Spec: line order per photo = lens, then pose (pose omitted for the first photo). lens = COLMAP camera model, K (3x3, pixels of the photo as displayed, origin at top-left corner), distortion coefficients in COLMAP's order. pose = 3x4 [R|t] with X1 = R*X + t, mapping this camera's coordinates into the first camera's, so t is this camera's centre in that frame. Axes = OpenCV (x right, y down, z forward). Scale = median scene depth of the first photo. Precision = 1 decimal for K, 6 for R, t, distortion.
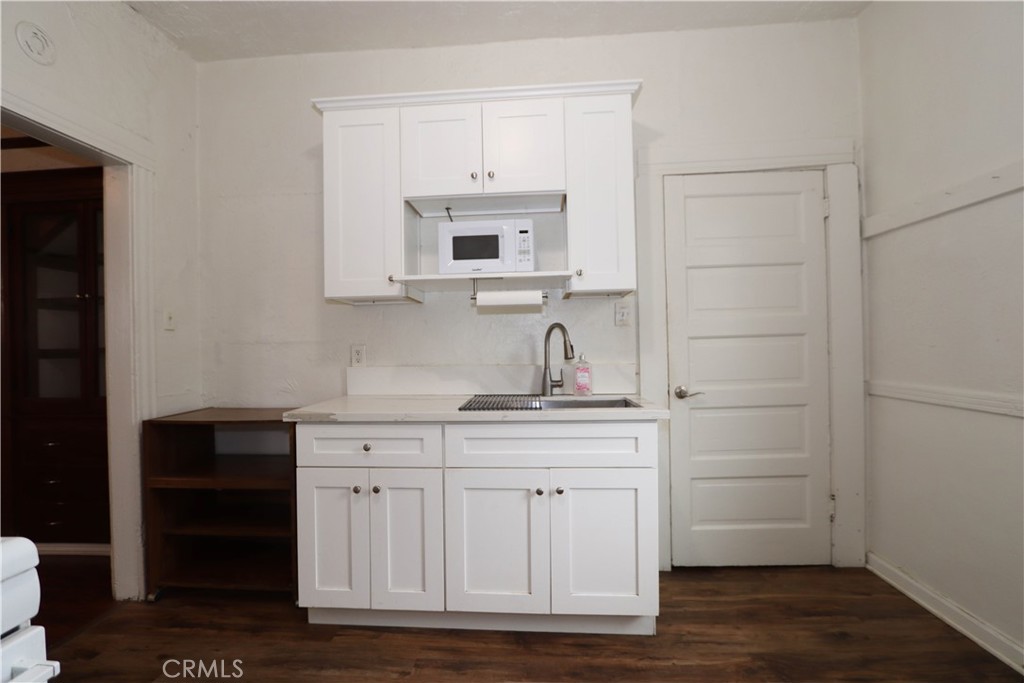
lens RADIAL K [[470.6, 0, 509.7], [0, 470.6, 346.0], [0, 0, 1]] dist [-0.017213, 0.001171]
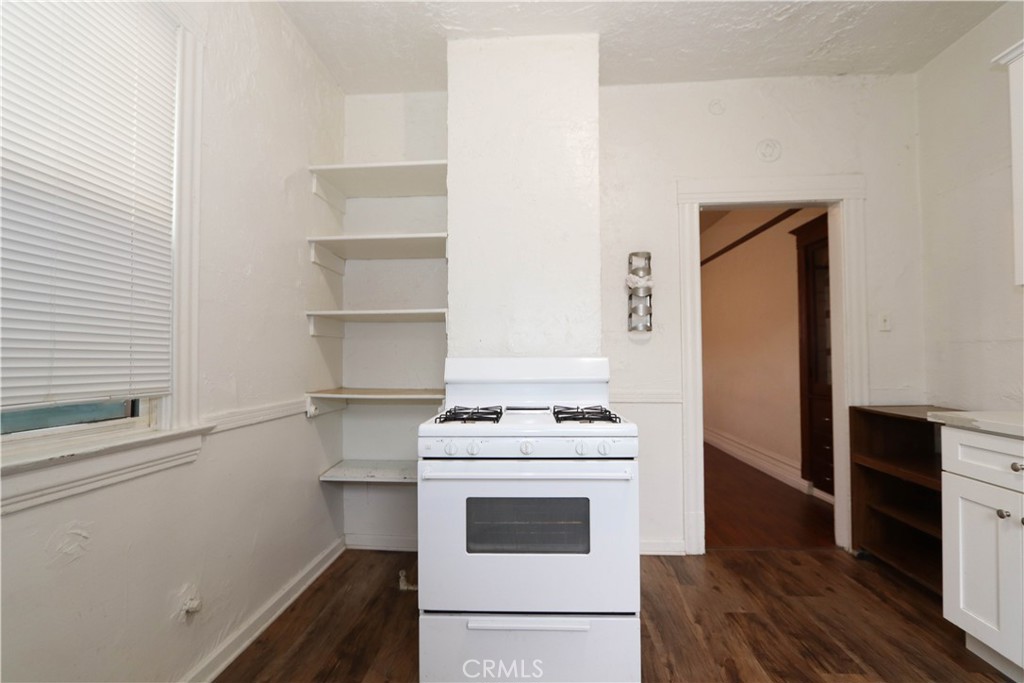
lens RADIAL K [[470.6, 0, 509.7], [0, 470.6, 346.0], [0, 0, 1]] dist [-0.017213, 0.001171]
pose [[0.003840, -0.006845, -0.999969, 0.458547], [0.008656, 0.999939, -0.006811, 0.001736], [0.999955, -0.008629, 0.003899, 0.103146]]
